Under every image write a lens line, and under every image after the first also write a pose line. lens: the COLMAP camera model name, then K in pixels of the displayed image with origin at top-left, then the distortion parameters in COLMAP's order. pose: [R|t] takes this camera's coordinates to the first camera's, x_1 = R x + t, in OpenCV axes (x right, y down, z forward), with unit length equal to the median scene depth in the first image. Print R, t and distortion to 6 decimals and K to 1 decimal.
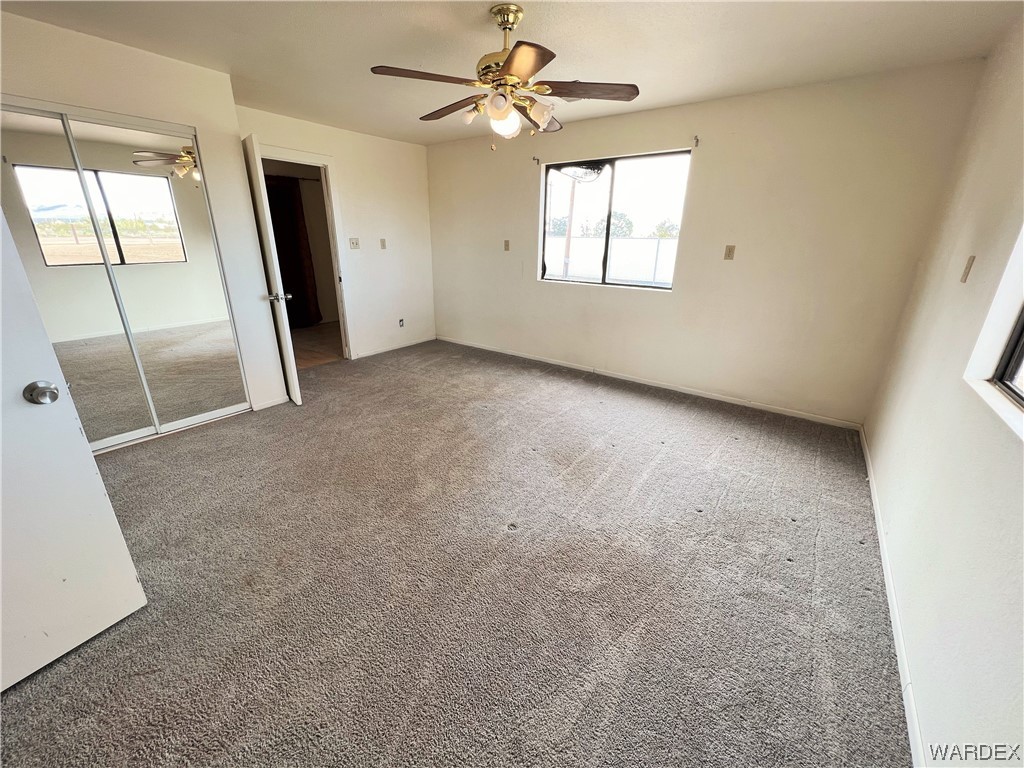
lens RADIAL K [[409.4, 0, 512.1], [0, 409.4, 378.6], [0, 0, 1]] dist [-0.000066, -0.000126]
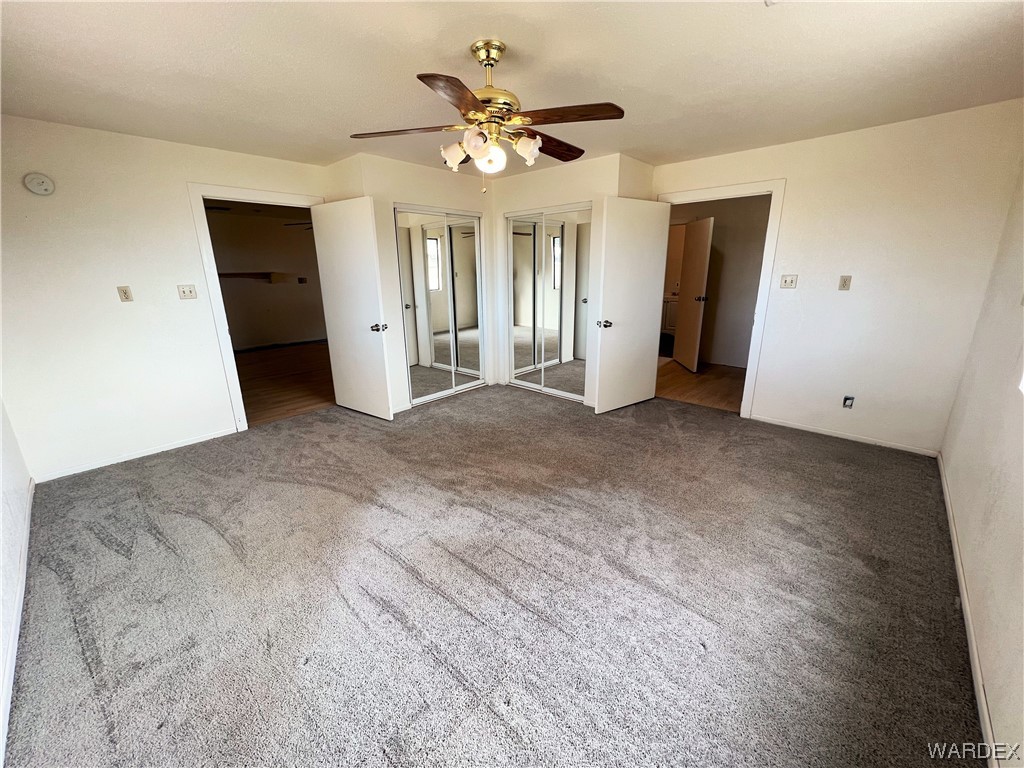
lens RADIAL K [[409.4, 0, 506.0], [0, 409.4, 381.9], [0, 0, 1]] dist [-0.000066, -0.000126]
pose [[-0.125192, 0.247735, -0.960705, 0.516275], [-0.311546, 0.909527, 0.275136, -0.217368], [0.941948, 0.333749, -0.036685, 0.625574]]
